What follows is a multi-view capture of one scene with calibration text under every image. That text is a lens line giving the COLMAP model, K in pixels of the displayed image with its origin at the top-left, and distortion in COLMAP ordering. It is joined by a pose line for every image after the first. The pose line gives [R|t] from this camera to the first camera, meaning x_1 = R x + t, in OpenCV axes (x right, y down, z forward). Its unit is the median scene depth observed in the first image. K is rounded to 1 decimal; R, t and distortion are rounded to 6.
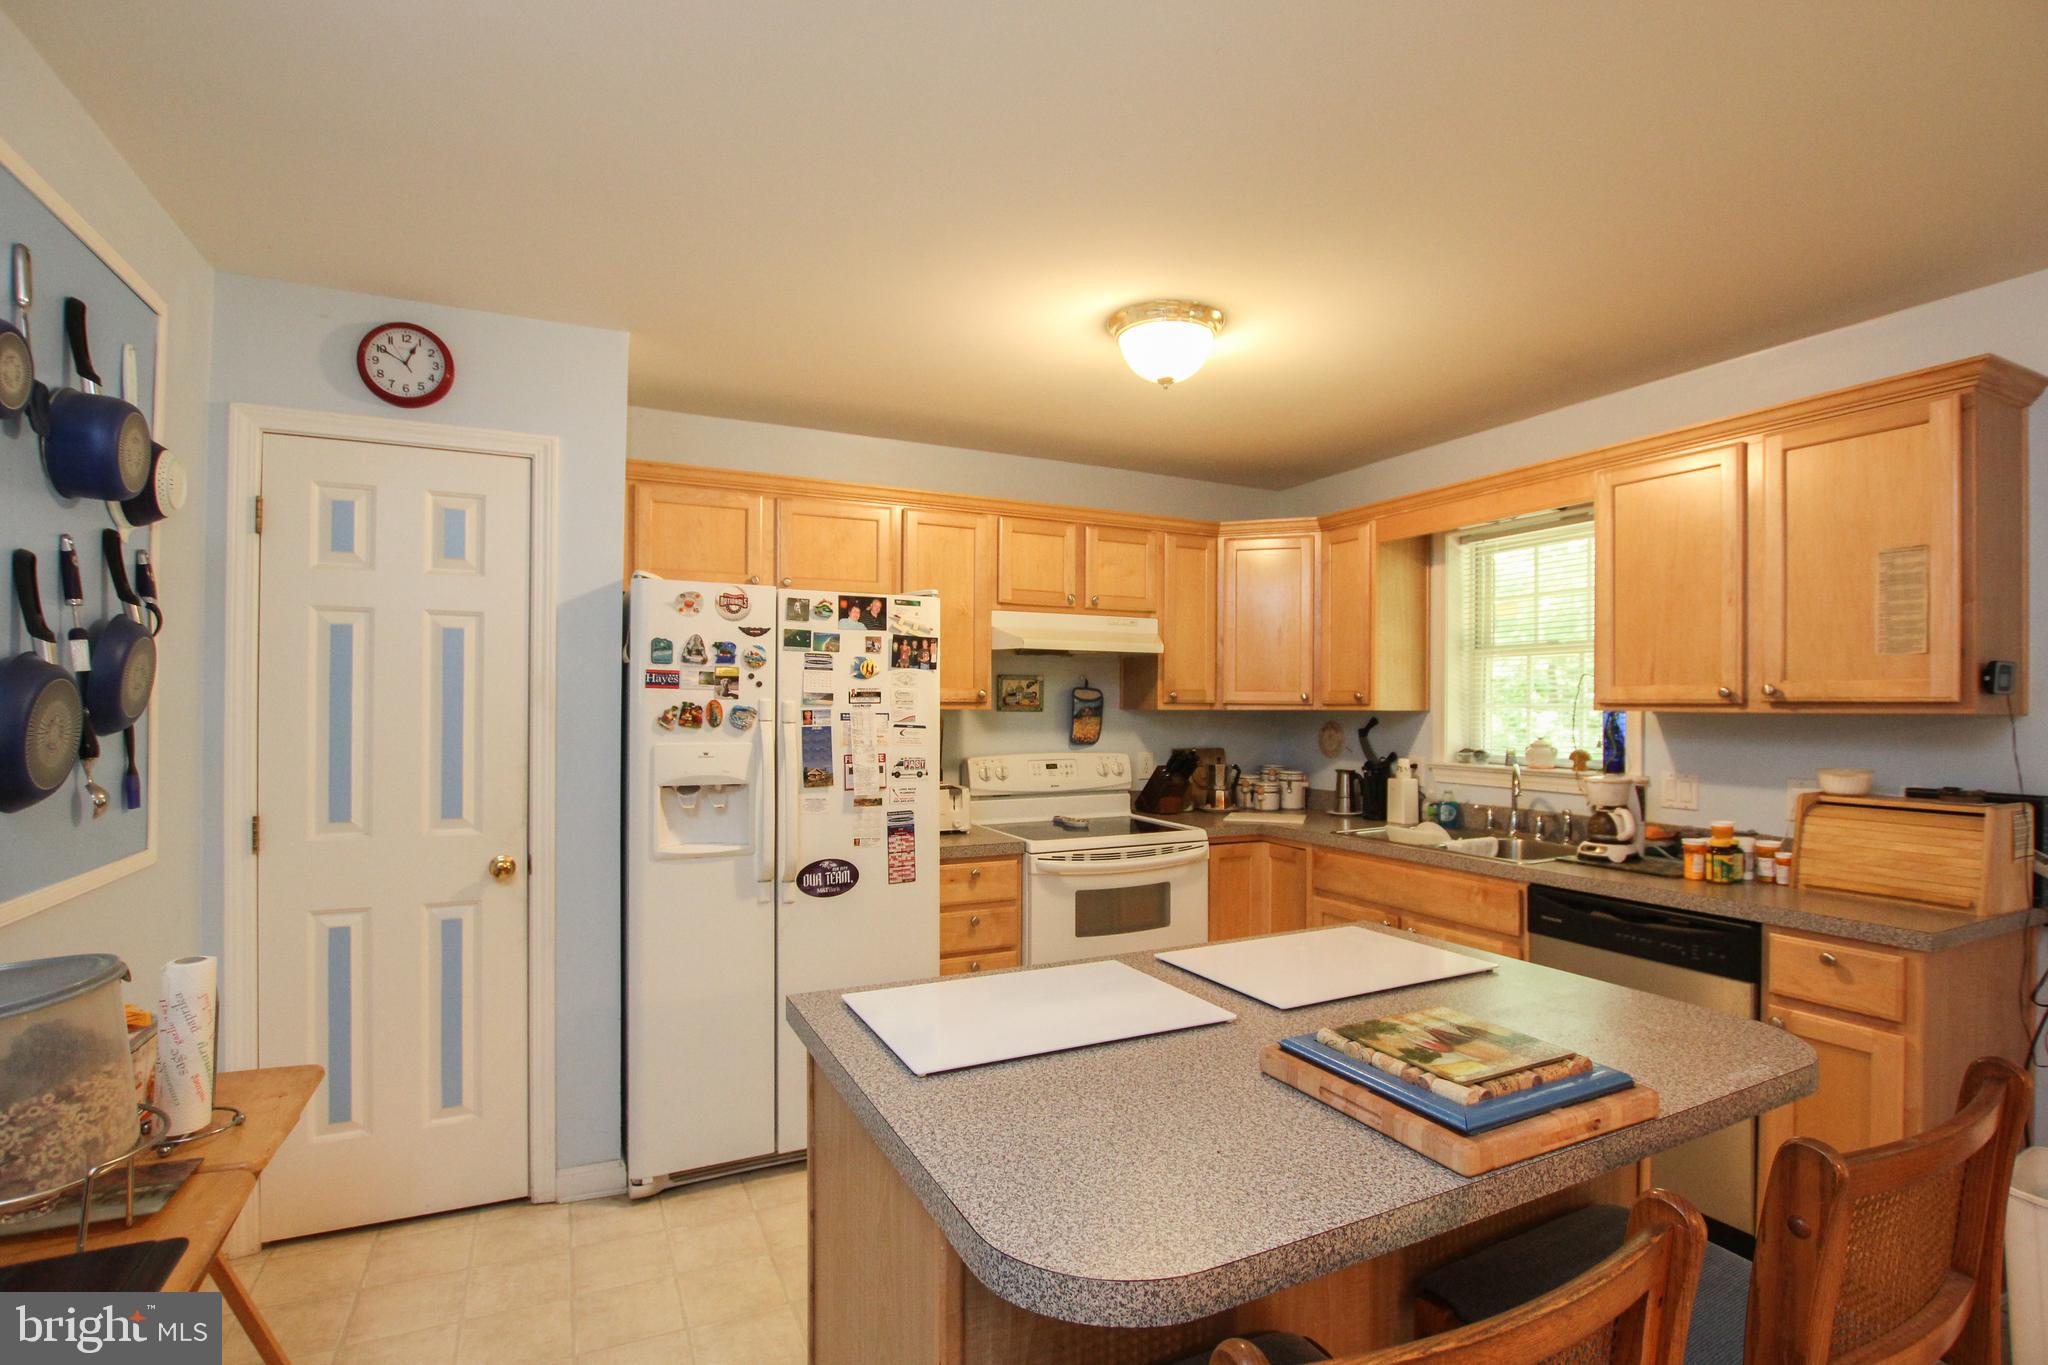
lens RADIAL K [[967.7, 0, 1020.5], [0, 967.7, 700.7], [0, 0, 1]] dist [-0.020252, 0.000381]
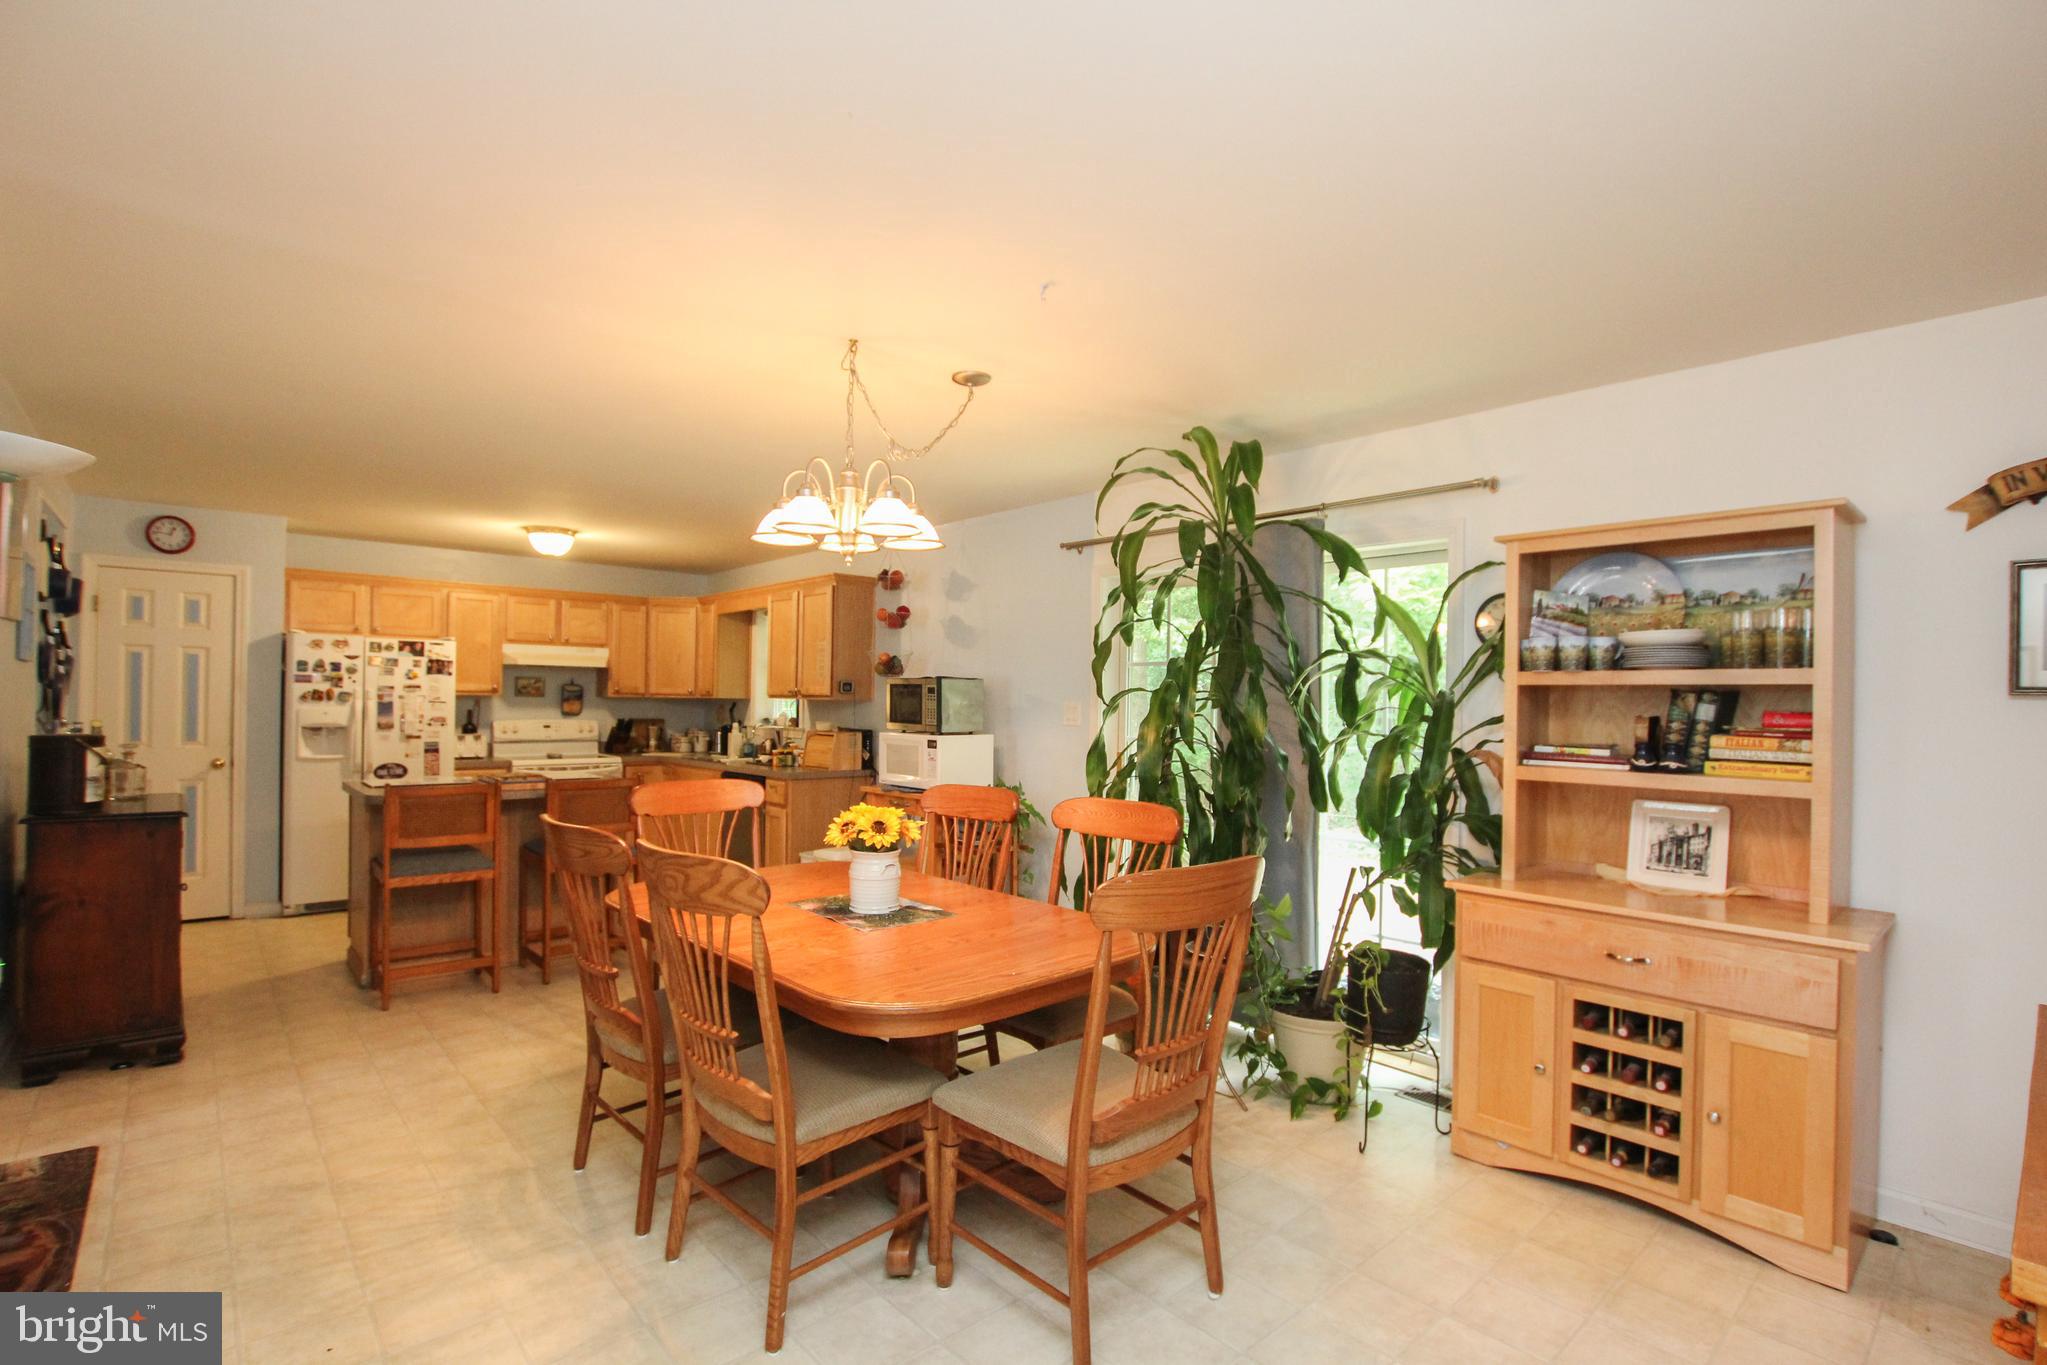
lens RADIAL K [[967.2, 0, 1022.5], [0, 967.2, 702.0], [0, 0, 1]] dist [-0.020252, 0.000381]
pose [[0.964345, 0.010650, 0.264433, 0.576733], [-0.012842, 0.999896, 0.006564, -0.004139], [-0.264335, -0.009726, 0.964382, -1.394906]]
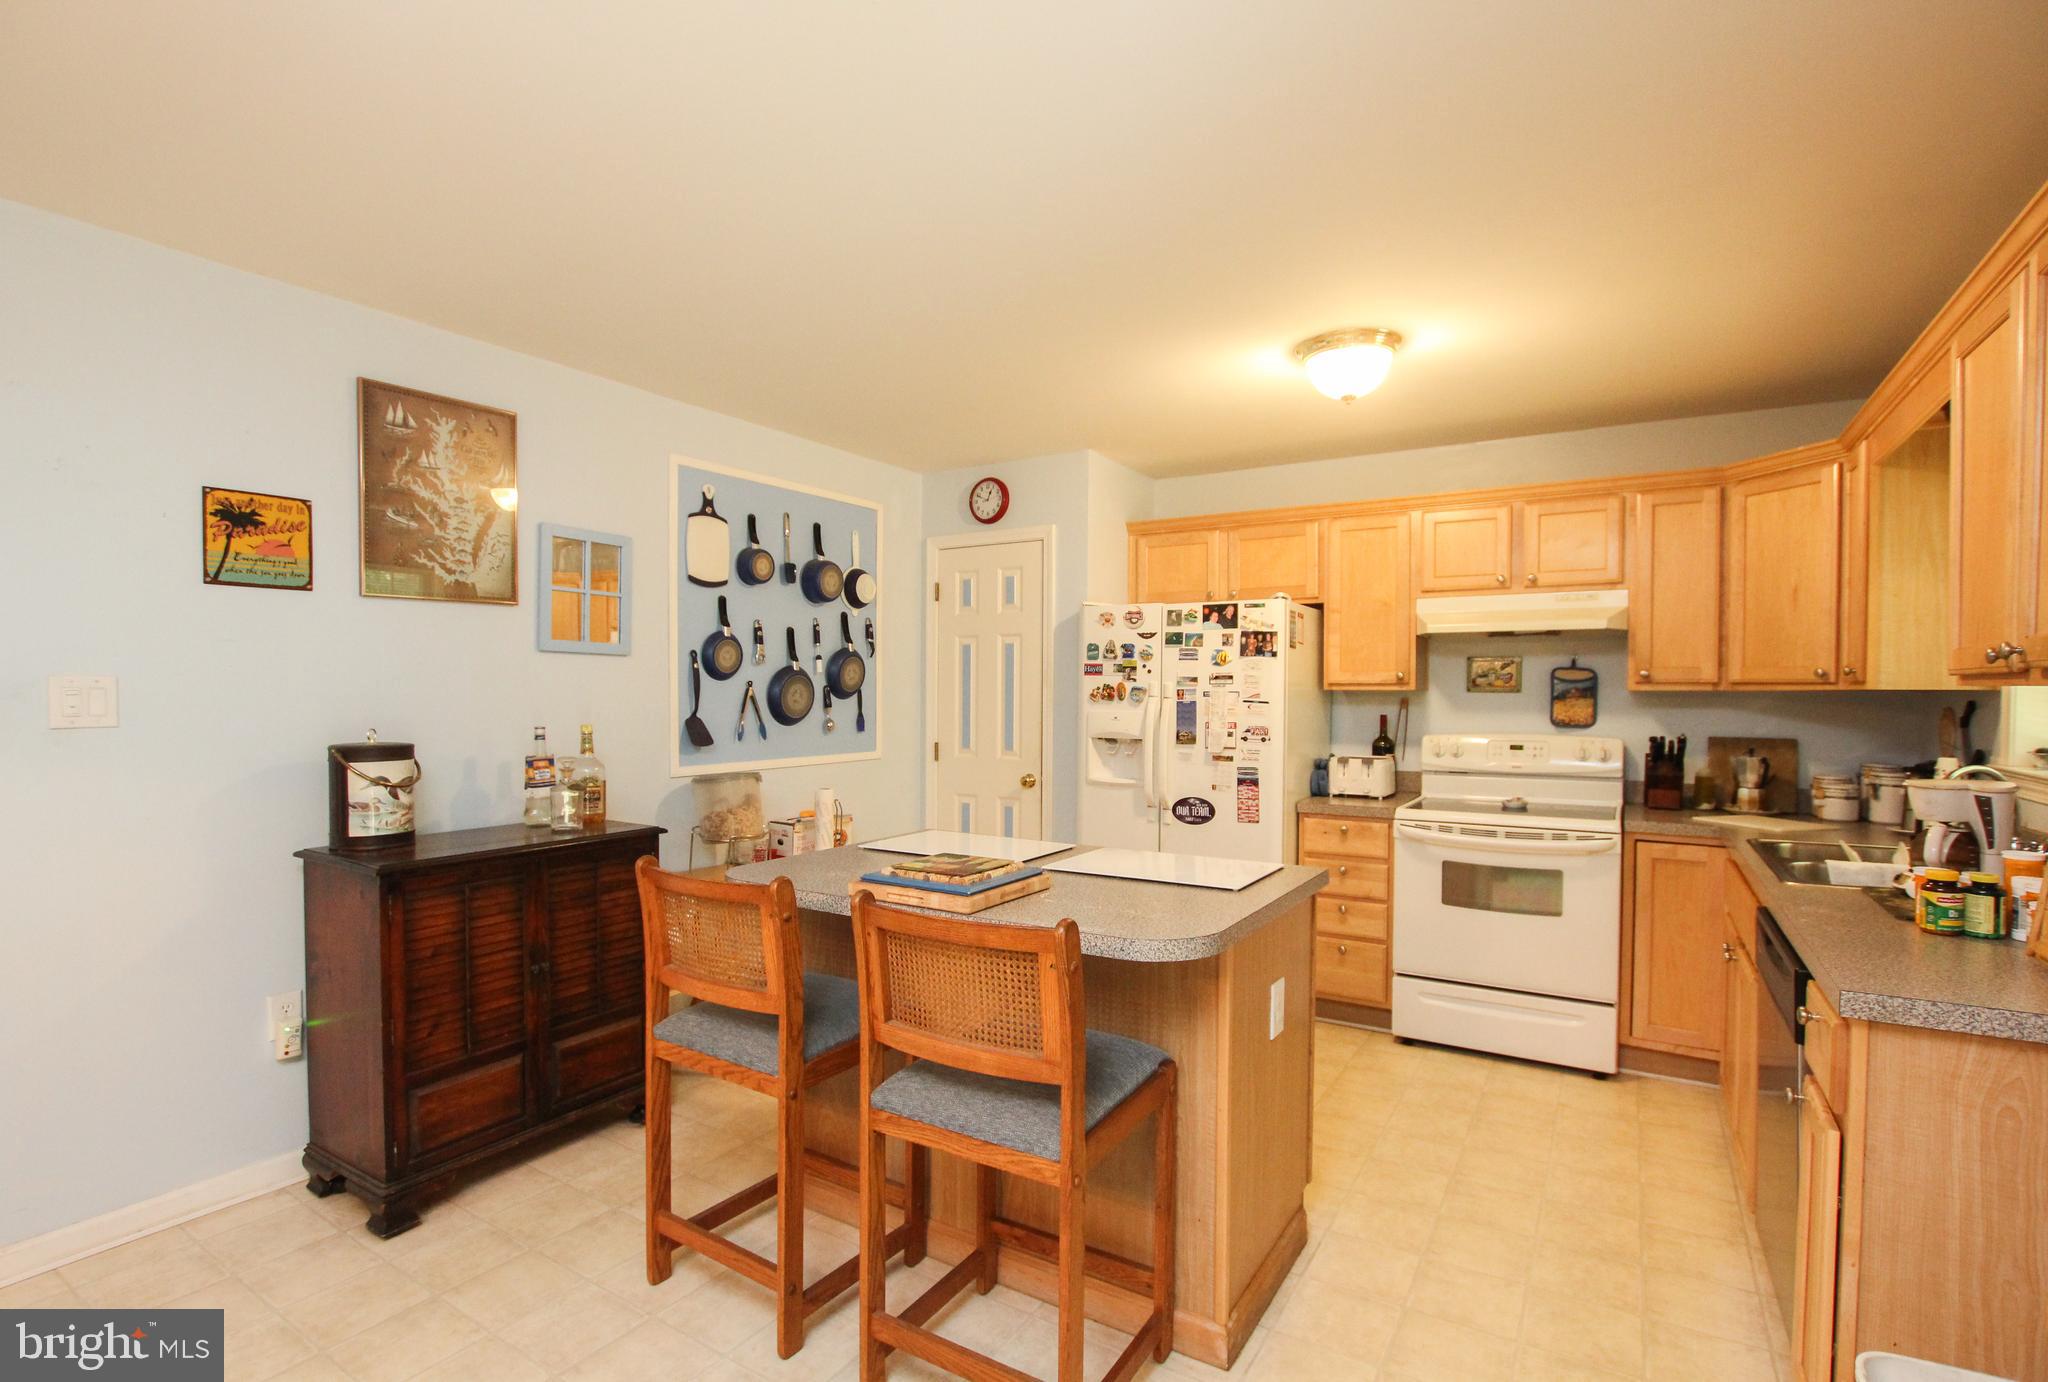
lens RADIAL K [[975.5, 0, 1021.5], [0, 975.5, 706.3], [0, 0, 1]] dist [-0.022535, -0.000243]
pose [[0.527432, 0.011676, -0.849517, 0.830273], [0.003647, 0.999865, 0.016006, 0.010719], [0.849590, -0.011540, 0.527318, 0.056768]]
